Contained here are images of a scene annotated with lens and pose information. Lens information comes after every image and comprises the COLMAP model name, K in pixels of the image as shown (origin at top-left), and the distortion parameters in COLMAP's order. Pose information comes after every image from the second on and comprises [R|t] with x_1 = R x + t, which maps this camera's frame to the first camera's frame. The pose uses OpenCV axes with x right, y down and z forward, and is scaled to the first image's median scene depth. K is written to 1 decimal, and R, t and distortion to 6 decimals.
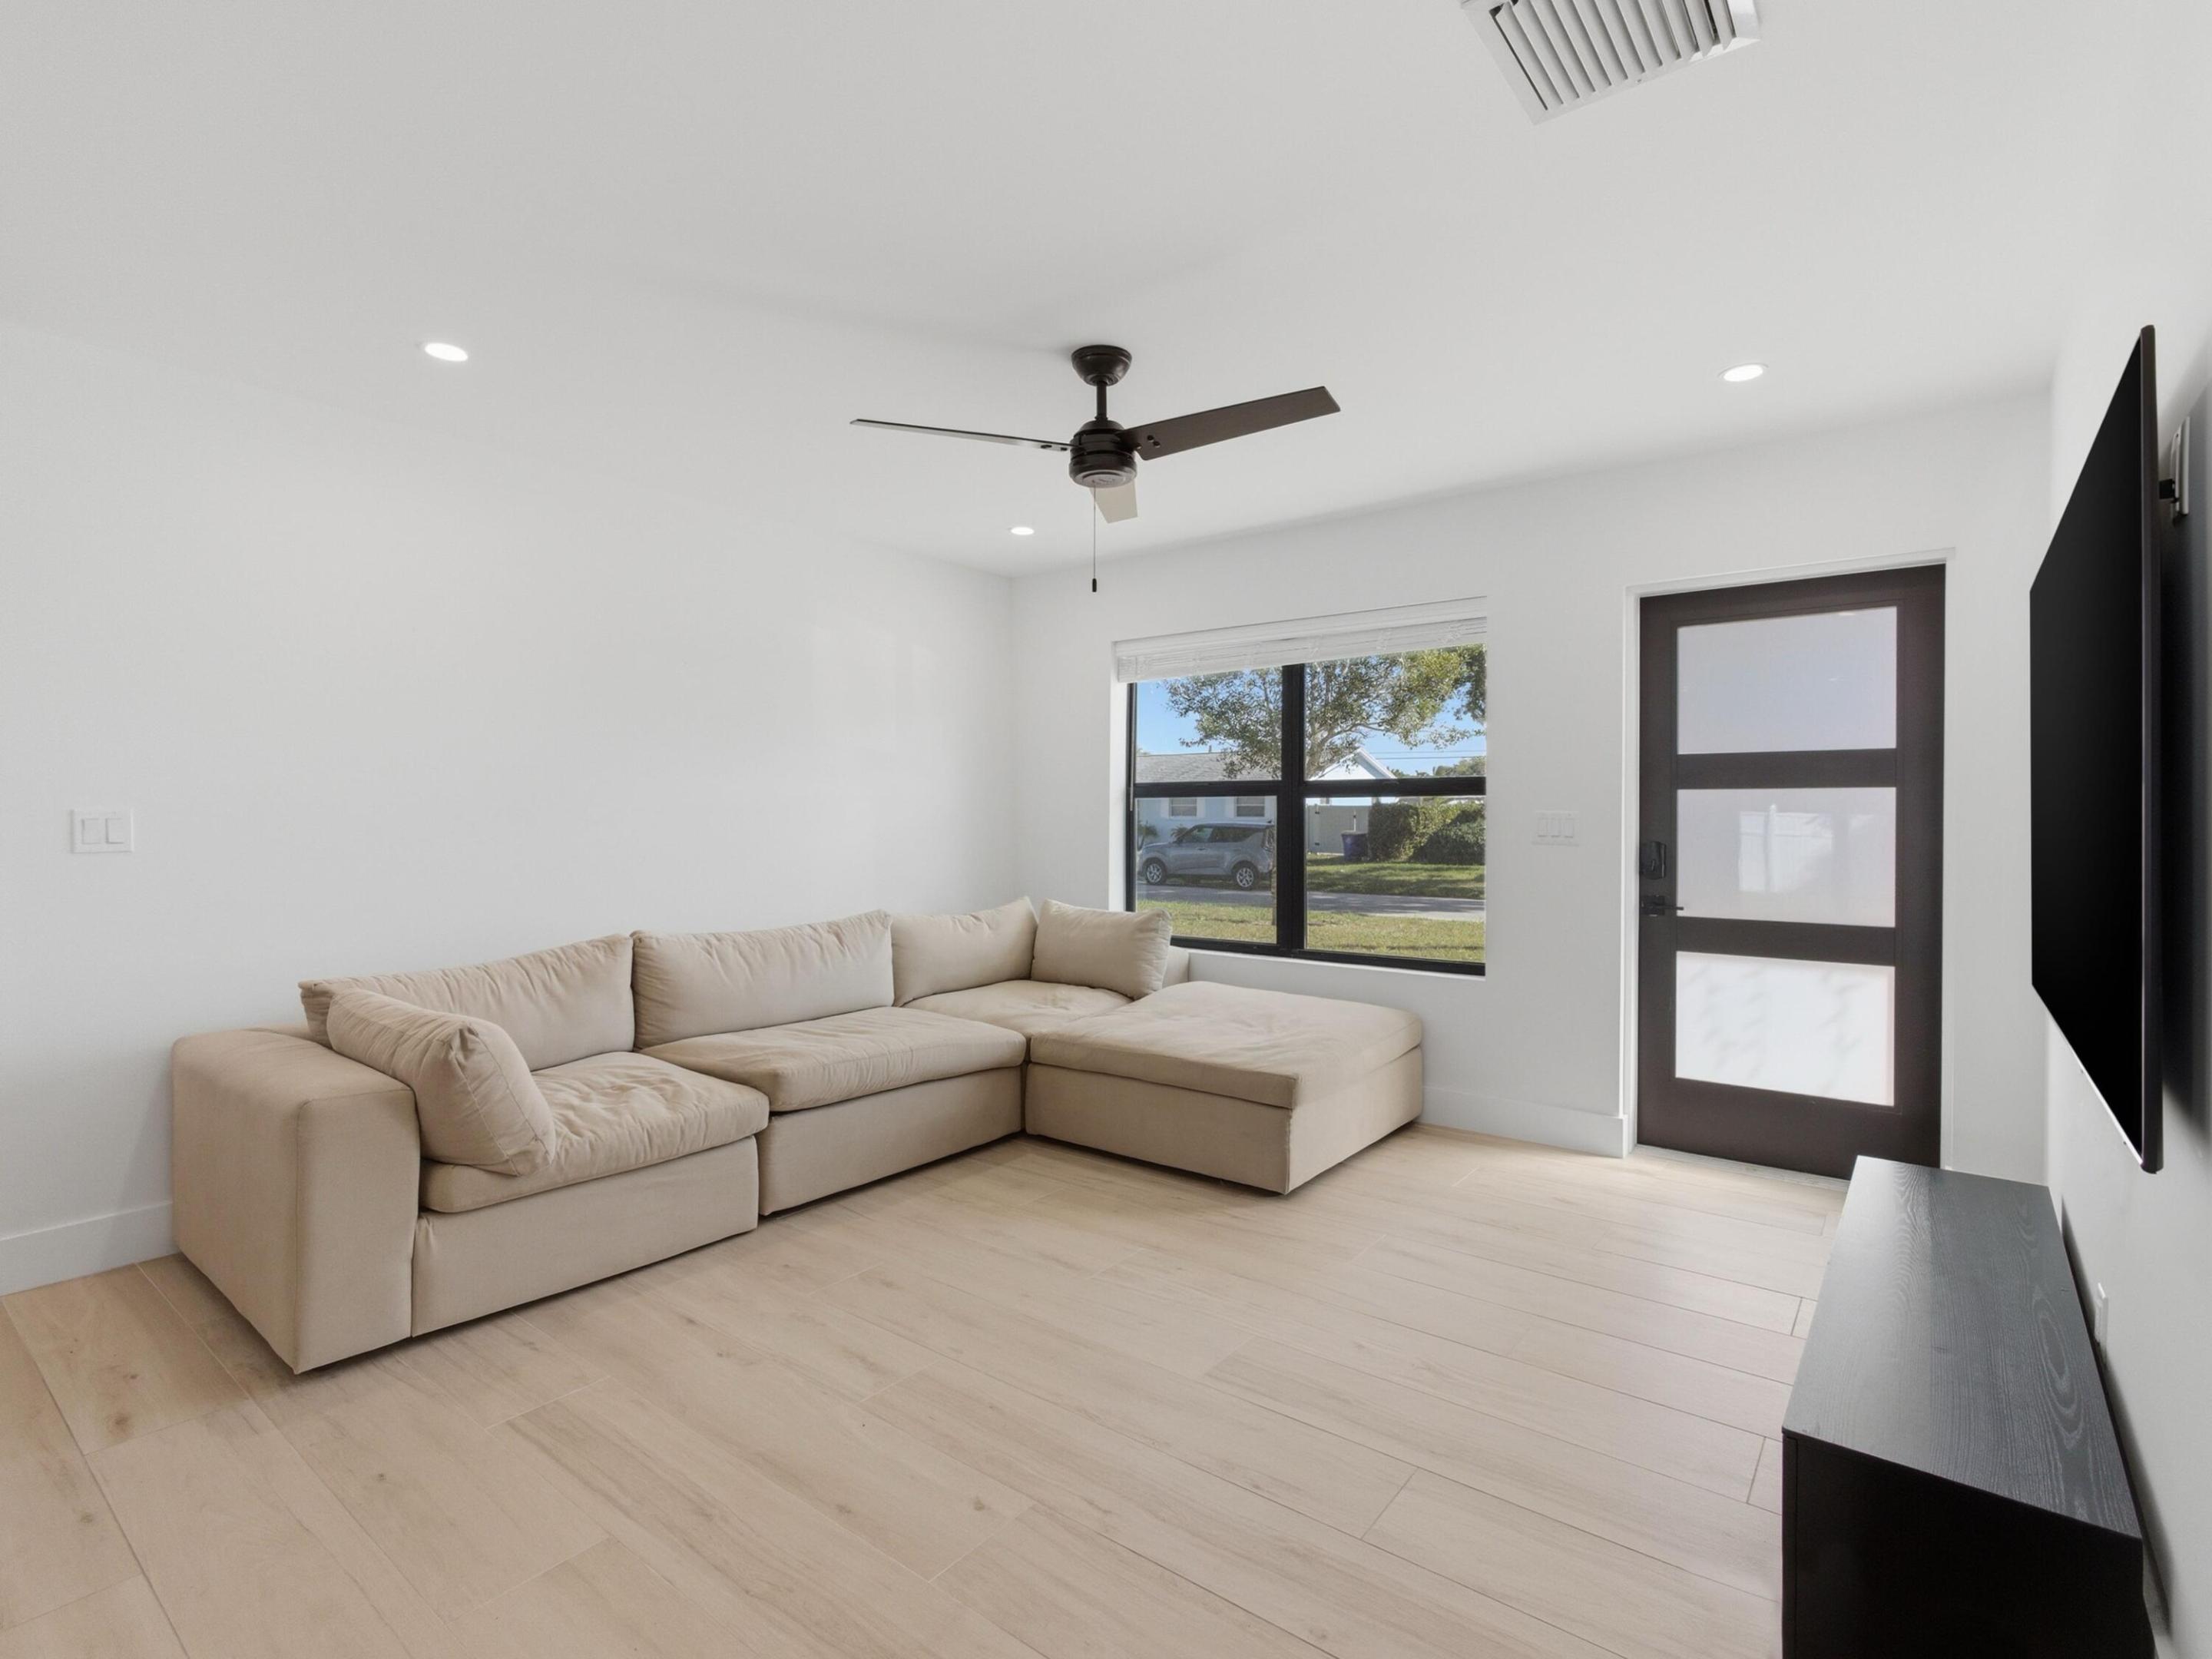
lens RADIAL K [[1066.4, 0, 1124.0], [0, 1066.4, 821.1], [0, 0, 1]] dist [-0.013112, 0.006676]
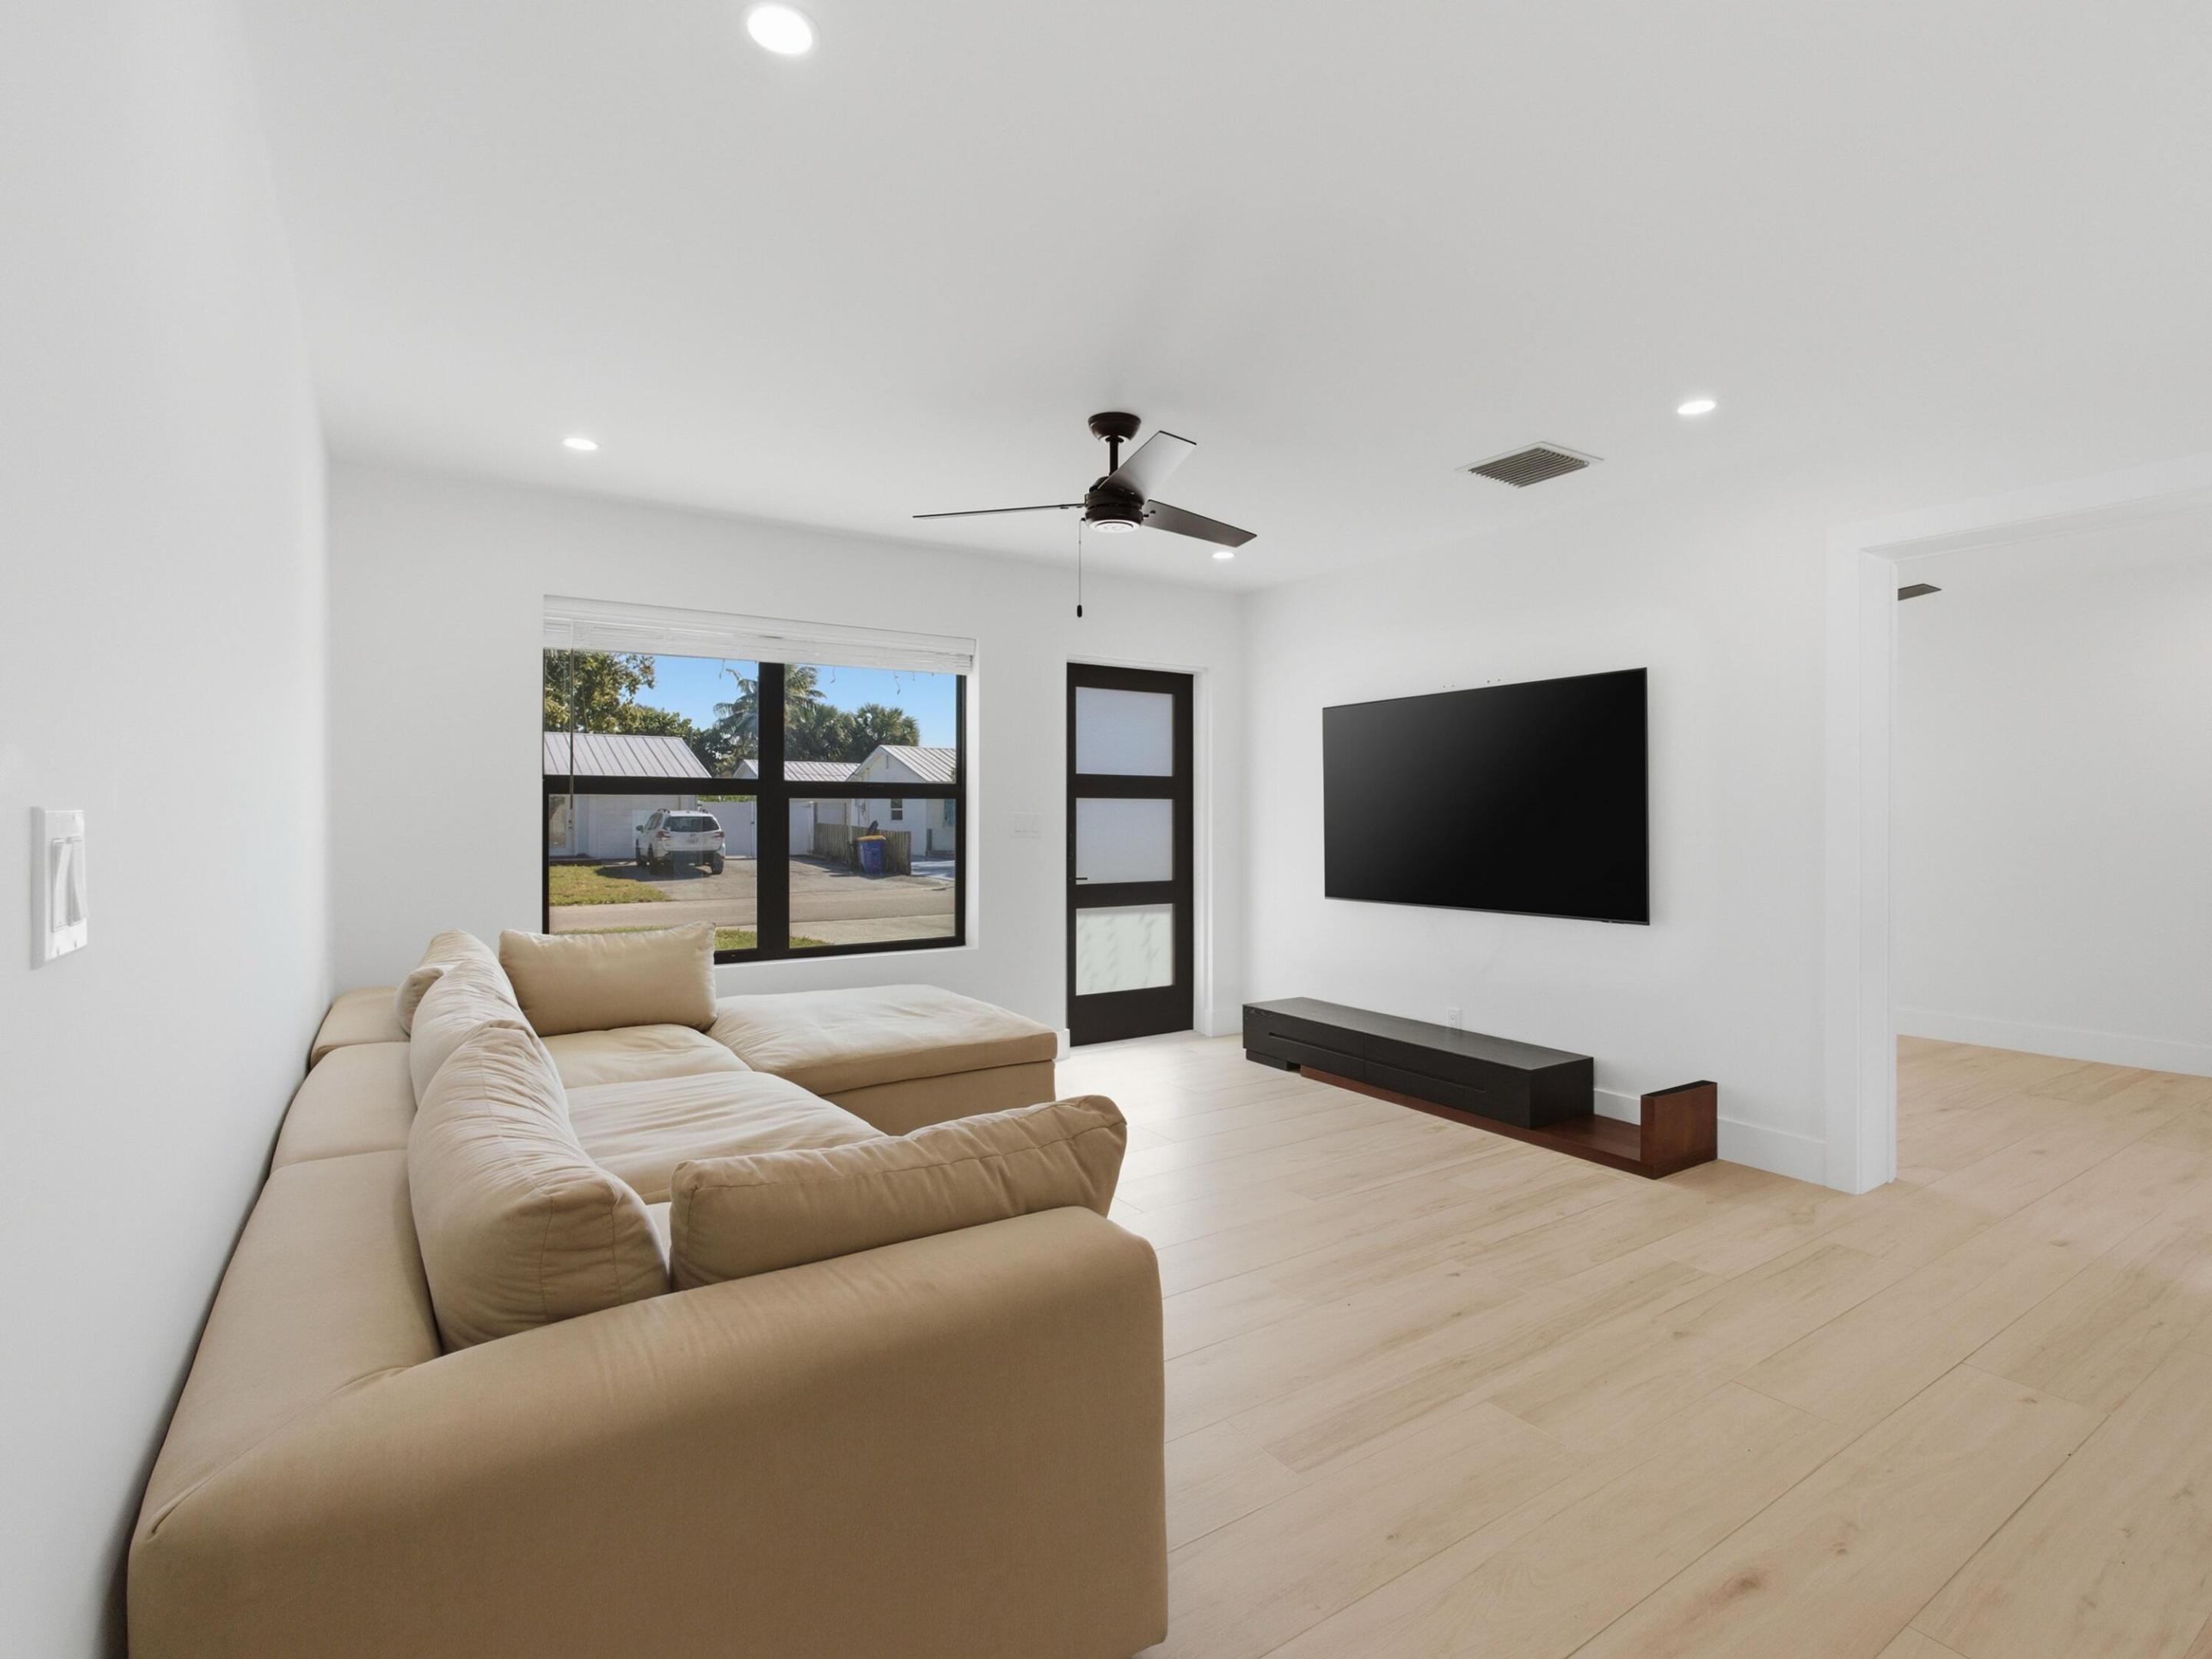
lens RADIAL K [[1066.4, 0, 1134.3], [0, 1066.4, 813.4], [0, 0, 1]] dist [-0.013112, 0.006676]
pose [[0.309763, 0.000800, 0.950813, -0.908049], [0.003979, 0.999990, -0.002138, -0.005466], [-0.950805, 0.004445, 0.309757, 0.509139]]
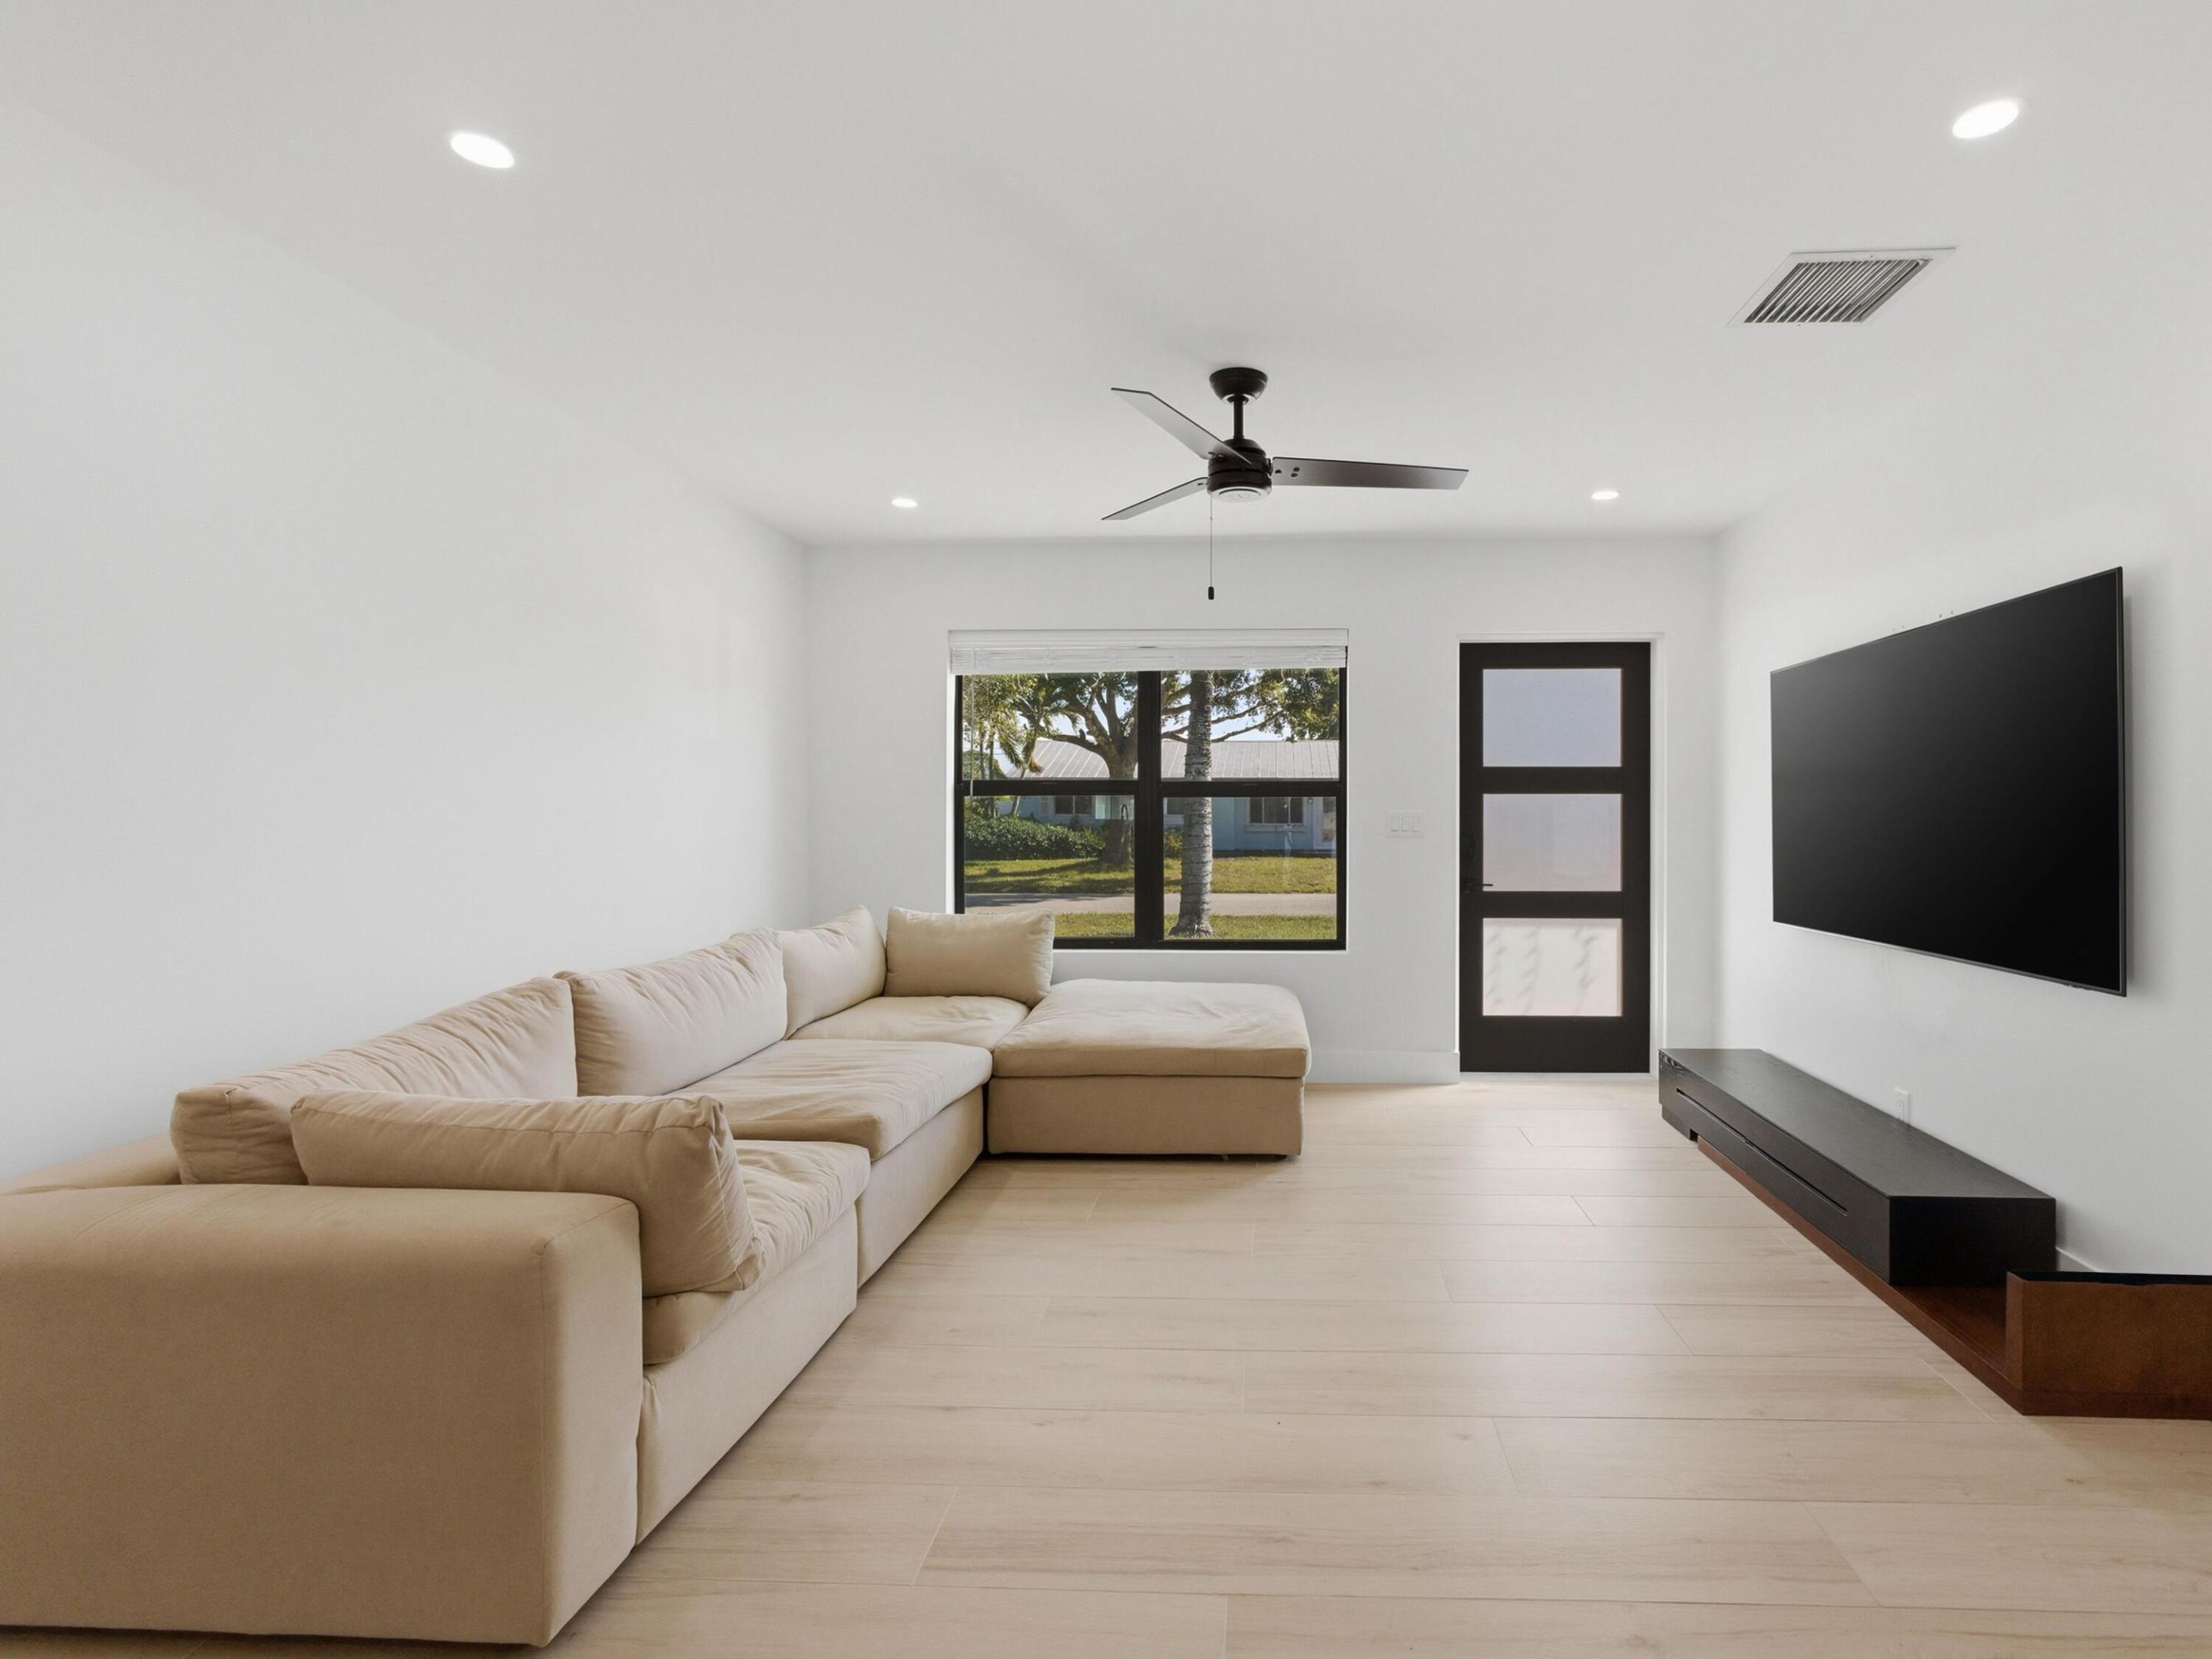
lens RADIAL K [[1066.4, 0, 1243.6], [0, 1066.4, 817.1], [0, 0, 1]] dist [-0.013112, 0.006676]
pose [[0.813775, -0.003885, 0.581167, -0.511820], [0.004244, 0.999991, 0.000743, -0.003939], [-0.581164, 0.001862, 0.813784, 0.119397]]
